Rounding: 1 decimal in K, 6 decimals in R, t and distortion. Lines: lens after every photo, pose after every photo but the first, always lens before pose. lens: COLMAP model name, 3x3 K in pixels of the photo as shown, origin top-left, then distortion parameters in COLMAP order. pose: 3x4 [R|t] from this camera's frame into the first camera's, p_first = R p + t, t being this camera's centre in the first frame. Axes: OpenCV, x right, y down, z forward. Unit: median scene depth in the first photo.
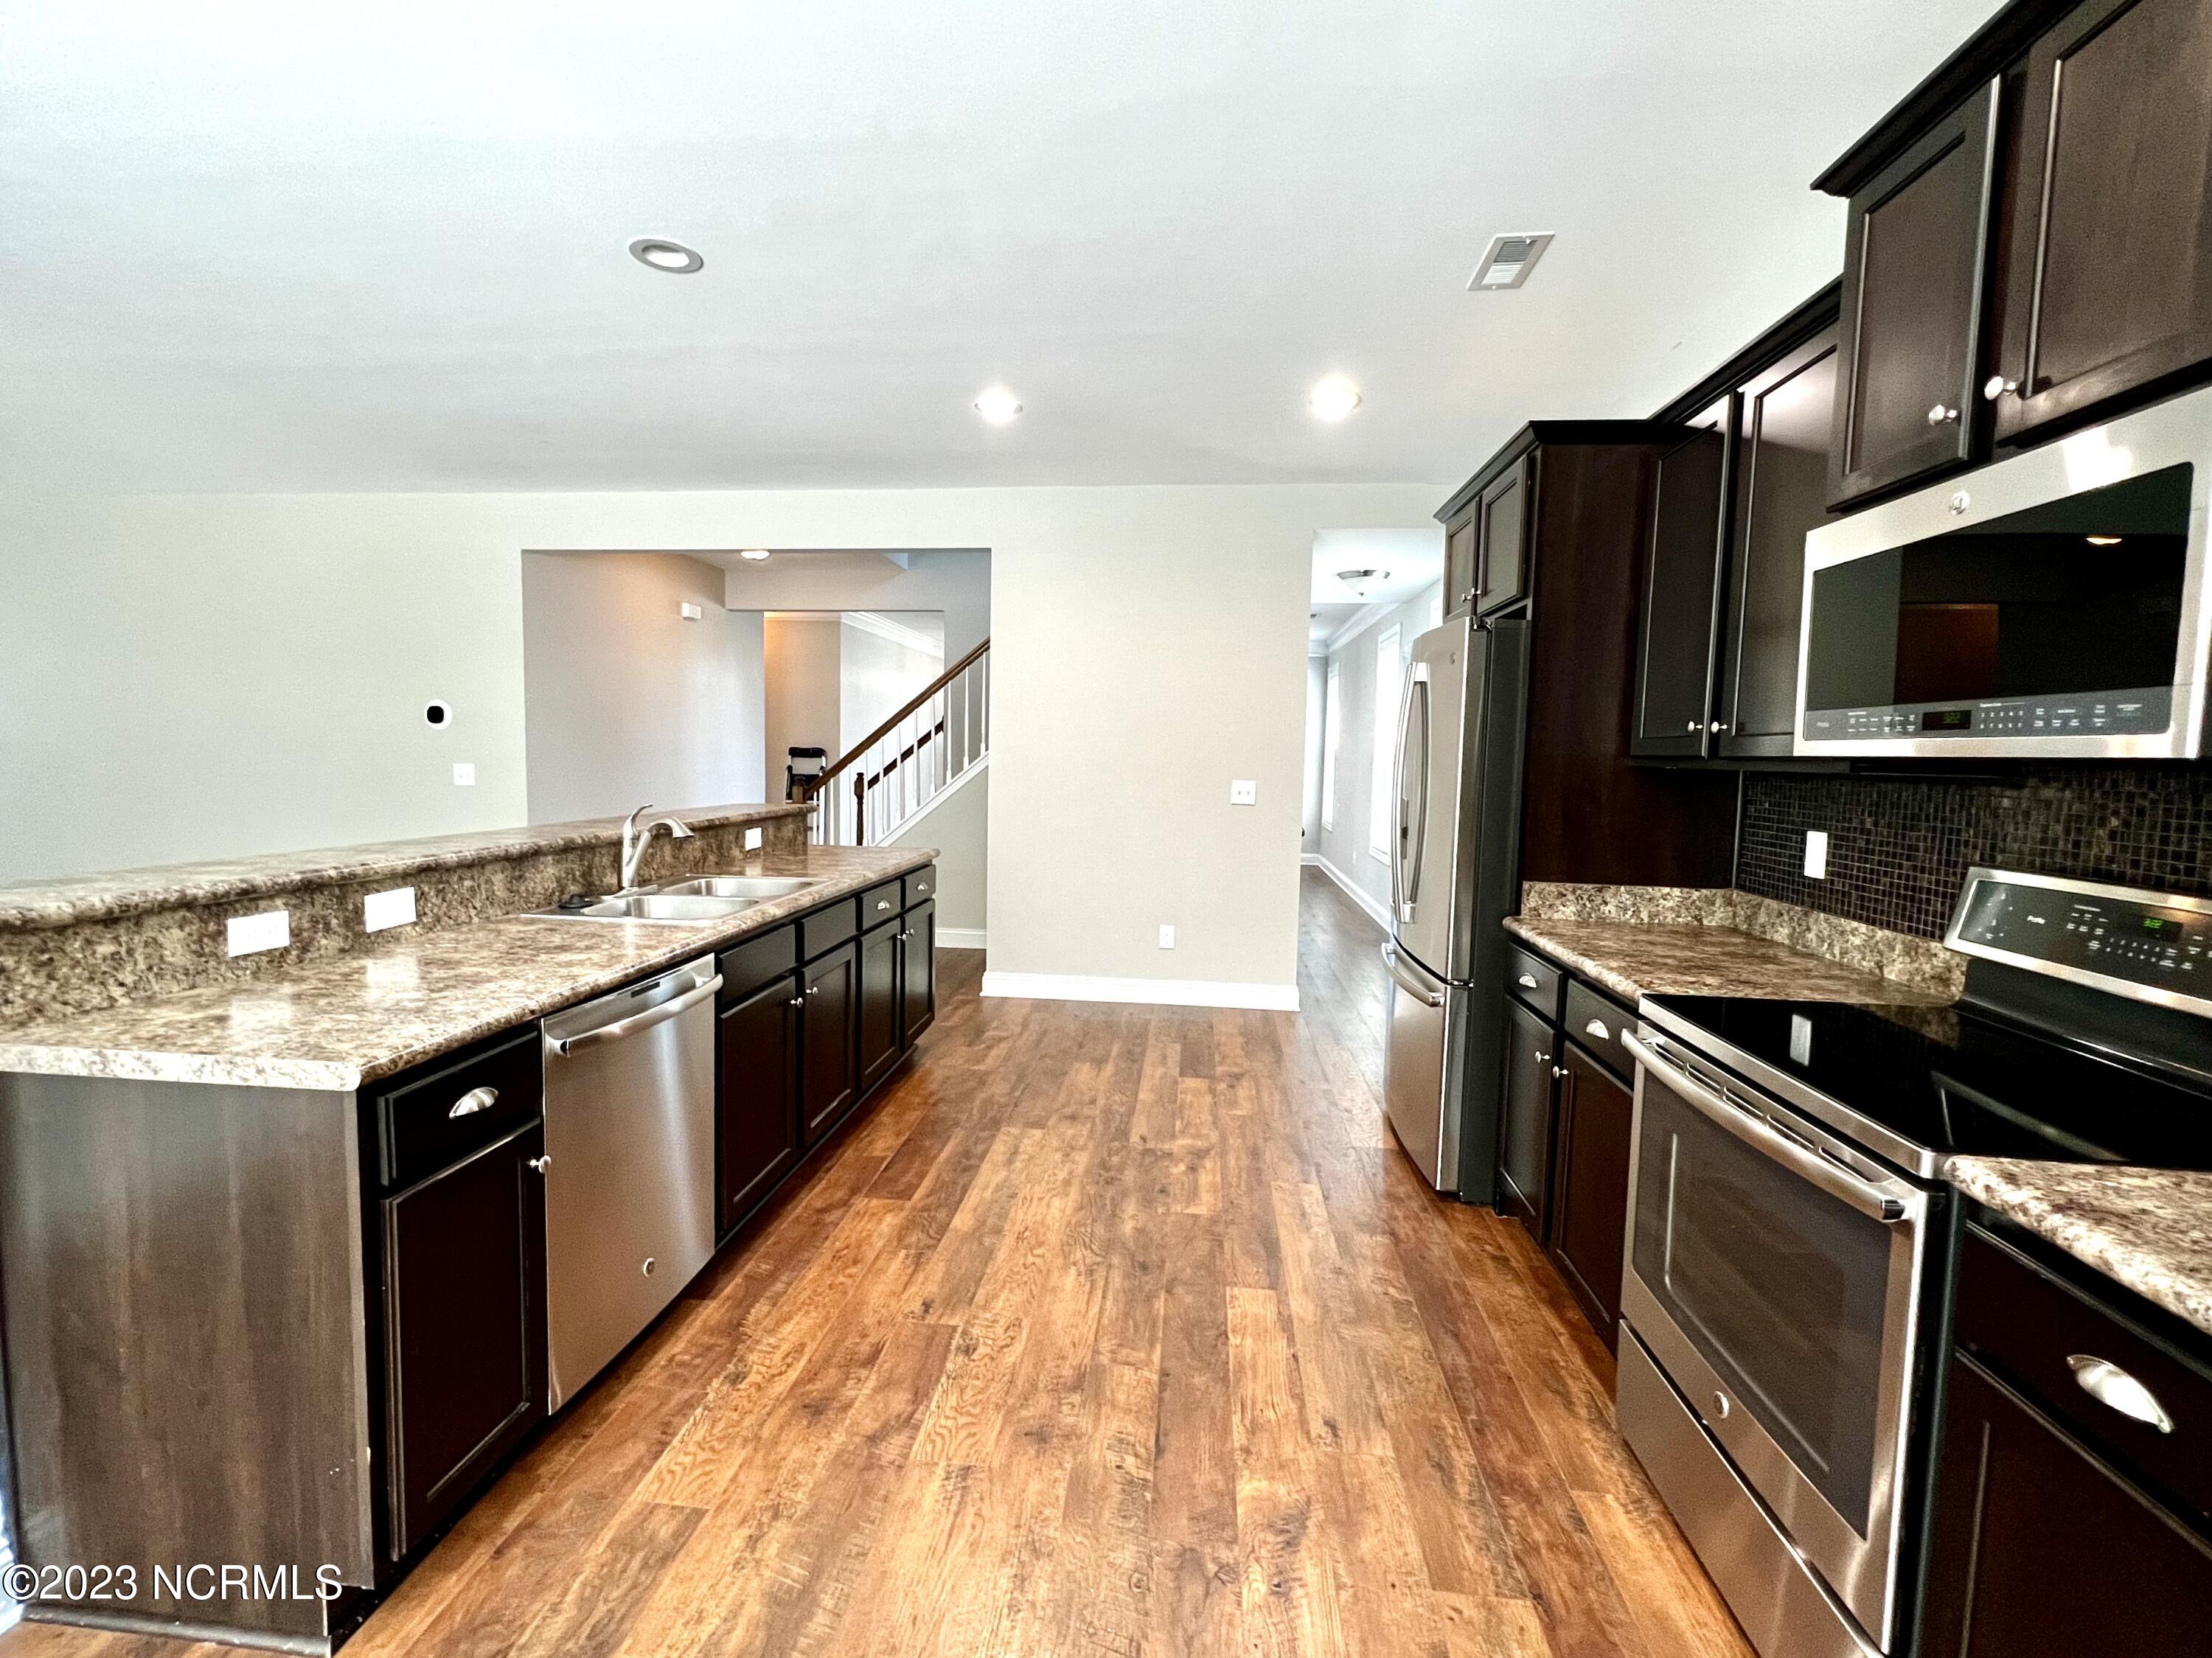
lens RADIAL K [[878.6, 0, 1053.3], [0, 878.6, 818.2], [0, 0, 1]] dist [0.001416, 0.000180]
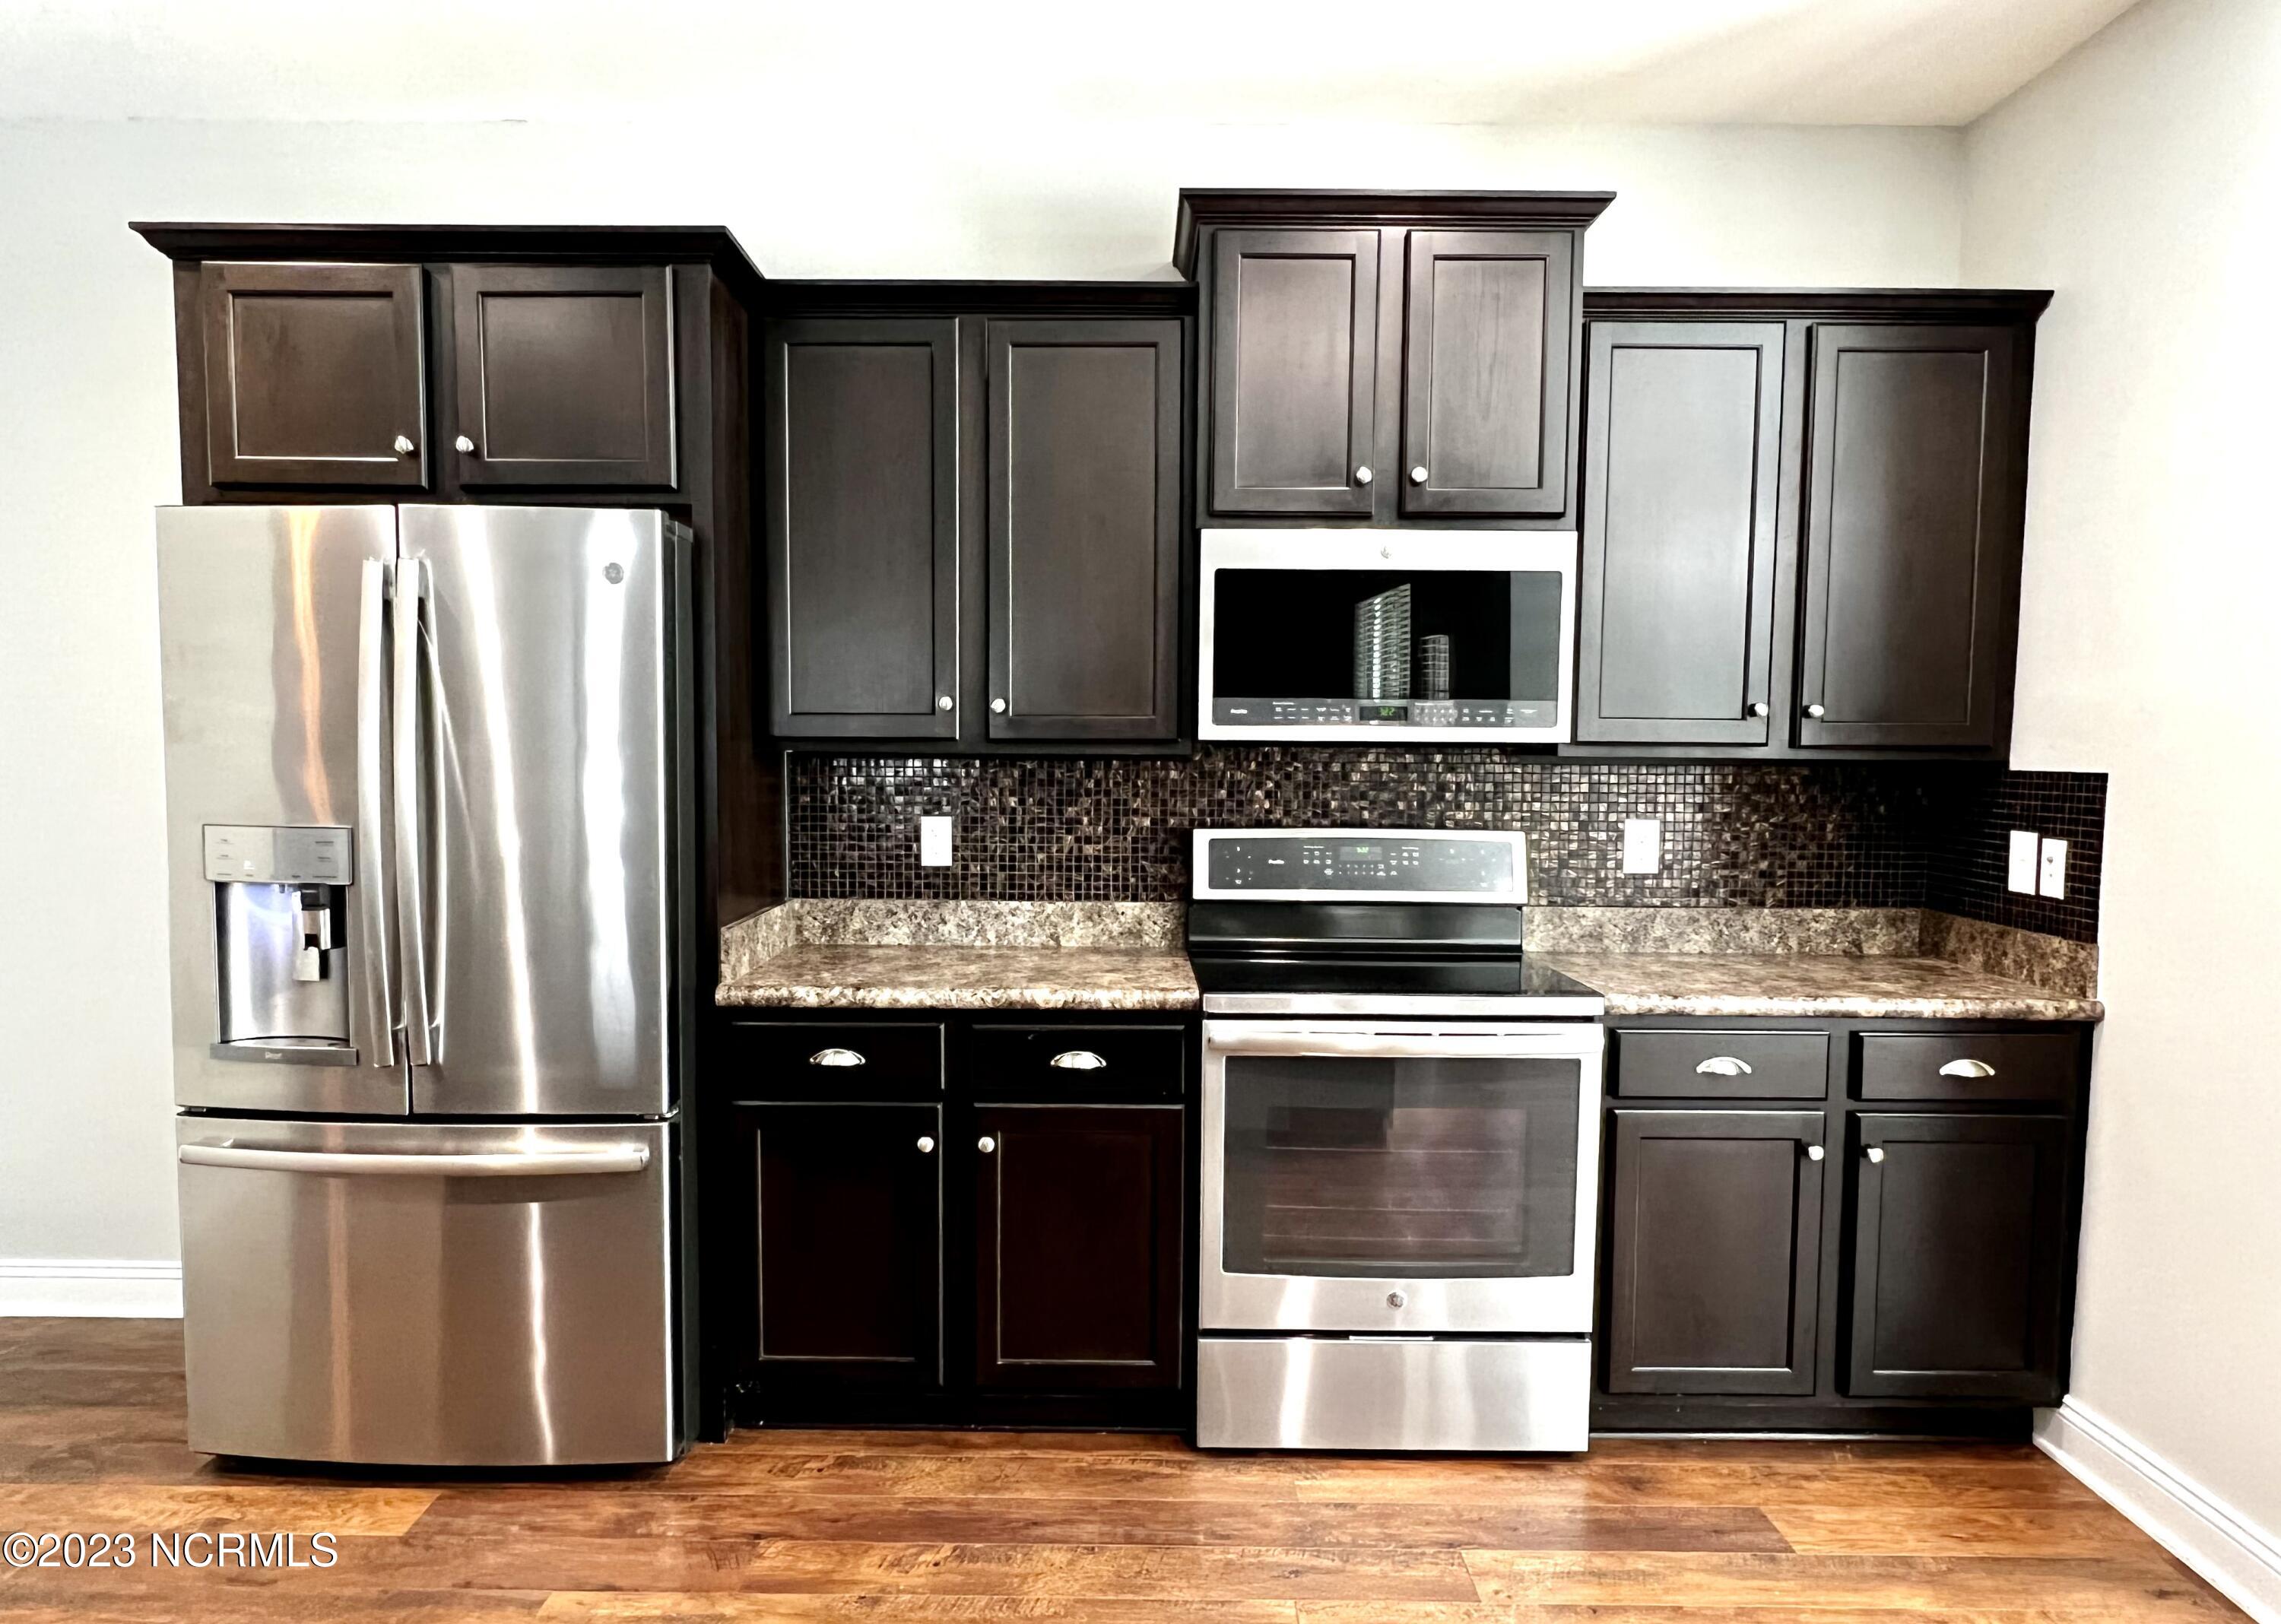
lens RADIAL K [[1436.7, 0, 1134.7], [0, 1436.7, 846.3], [0, 0, 1]] dist [-0.001829, 0.000734]
pose [[-0.076057, -0.094521, 0.992613, -0.785916], [0.069730, 0.992555, 0.099859, -0.107991], [-0.994662, 0.076810, -0.068899, 1.073000]]
